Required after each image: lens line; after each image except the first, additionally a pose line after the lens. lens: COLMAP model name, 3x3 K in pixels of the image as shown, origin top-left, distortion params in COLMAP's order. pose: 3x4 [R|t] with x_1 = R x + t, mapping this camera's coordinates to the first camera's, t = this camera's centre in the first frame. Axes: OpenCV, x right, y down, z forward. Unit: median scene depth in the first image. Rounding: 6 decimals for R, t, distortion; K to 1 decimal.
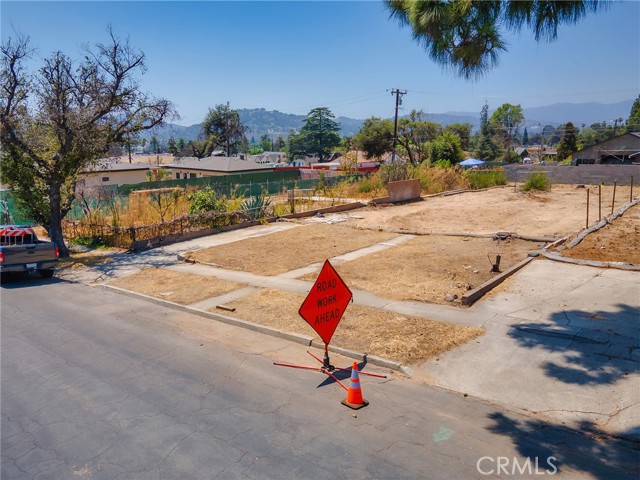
lens RADIAL K [[493.9, 0, 294.2], [0, 493.9, 253.3], [0, 0, 1]] dist [0.011211, 0.048484]
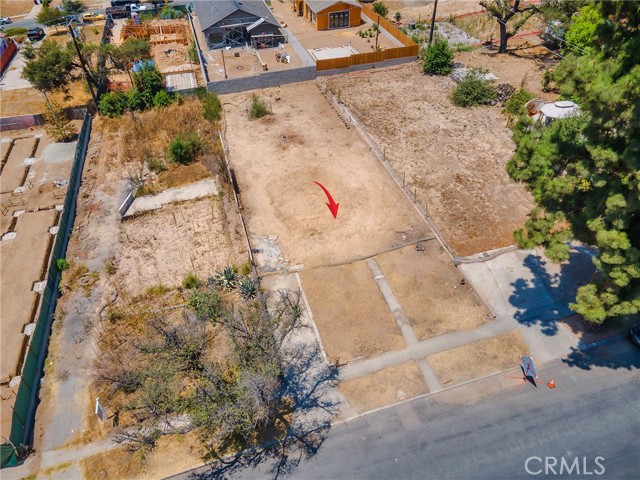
lens RADIAL K [[466.2, 0, 316.2], [0, 466.2, 236.2], [0, 0, 1]] dist [0.021434, 0.045493]
pose [[0.540400, -0.554050, 0.633243, -0.374794], [0.215663, 0.818664, 0.532239, -0.440204], [-0.813300, -0.151055, 0.561894, 0.094593]]
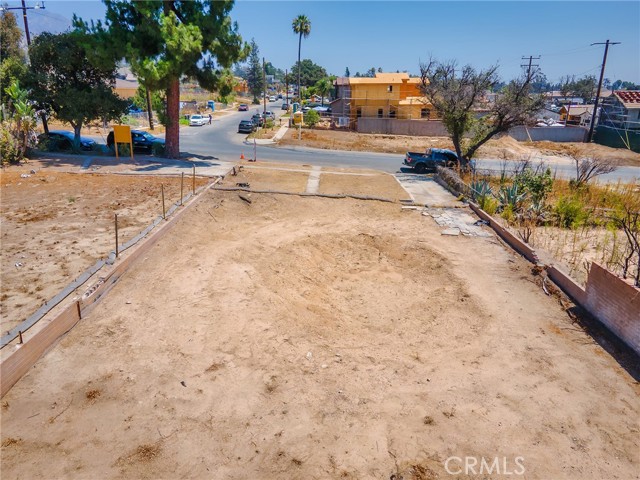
lens RADIAL K [[466.2, 0, 316.2], [0, 466.2, 236.2], [0, 0, 1]] dist [0.021434, 0.045493]
pose [[-0.758959, 0.203532, -0.618512, 0.432273], [-0.146633, 0.872069, 0.466898, -0.221699], [0.634414, 0.445050, -0.632020, 0.779381]]
